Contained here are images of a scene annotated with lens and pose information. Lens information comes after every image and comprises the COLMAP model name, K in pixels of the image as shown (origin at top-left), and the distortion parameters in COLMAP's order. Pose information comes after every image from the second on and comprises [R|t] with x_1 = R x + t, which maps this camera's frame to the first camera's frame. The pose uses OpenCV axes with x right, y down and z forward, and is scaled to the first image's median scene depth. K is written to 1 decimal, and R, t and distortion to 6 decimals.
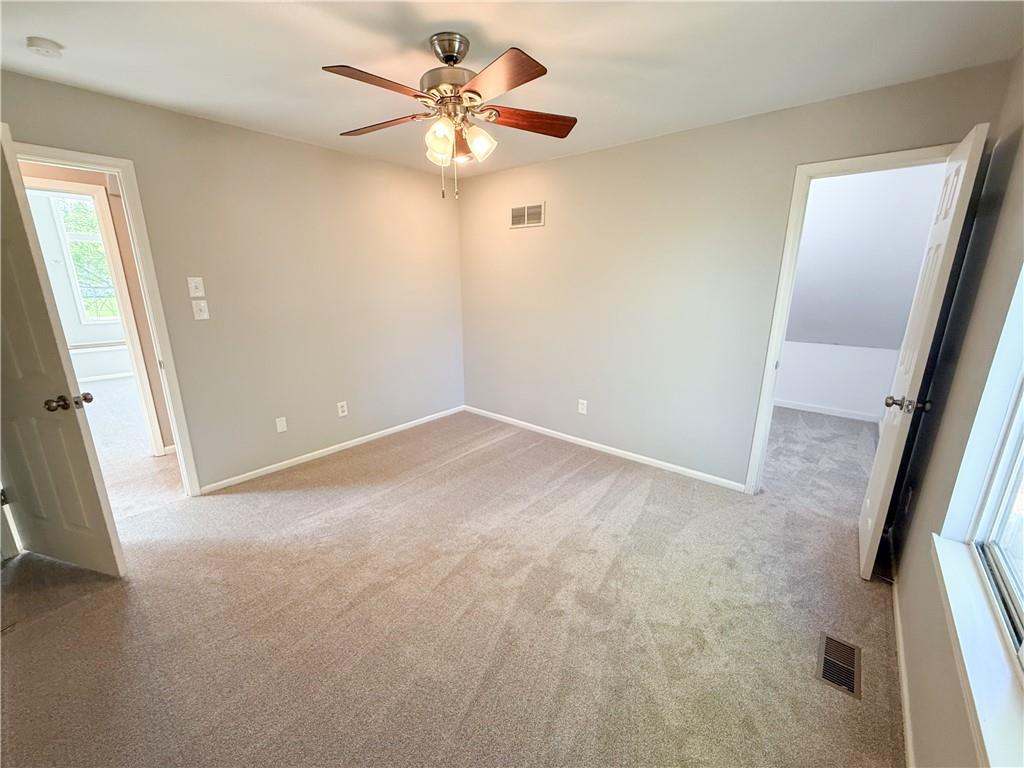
lens RADIAL K [[409.4, 0, 509.6], [0, 409.4, 380.3], [0, 0, 1]] dist [0.000180, 0.000210]
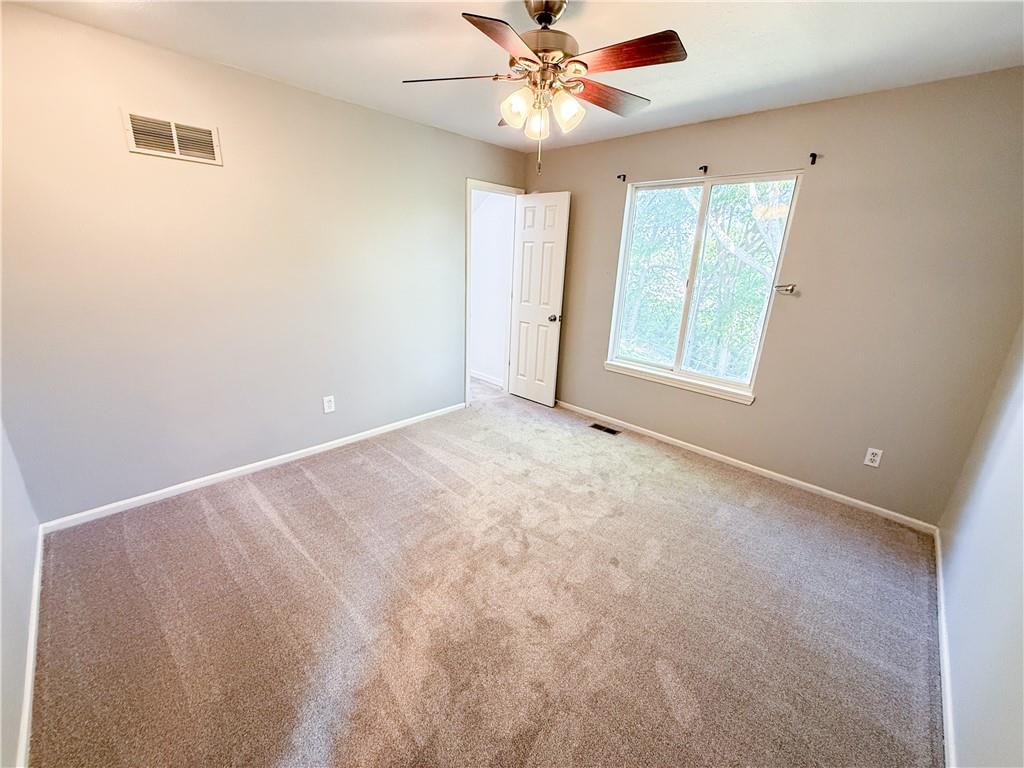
lens RADIAL K [[409.4, 0, 508.2], [0, 409.4, 385.2], [0, 0, 1]] dist [0.000180, 0.000210]
pose [[0.078828, -0.306540, 0.948588, -0.677482], [0.213726, 0.934620, 0.284265, -0.155354], [-0.973708, 0.180330, 0.139190, 0.590111]]
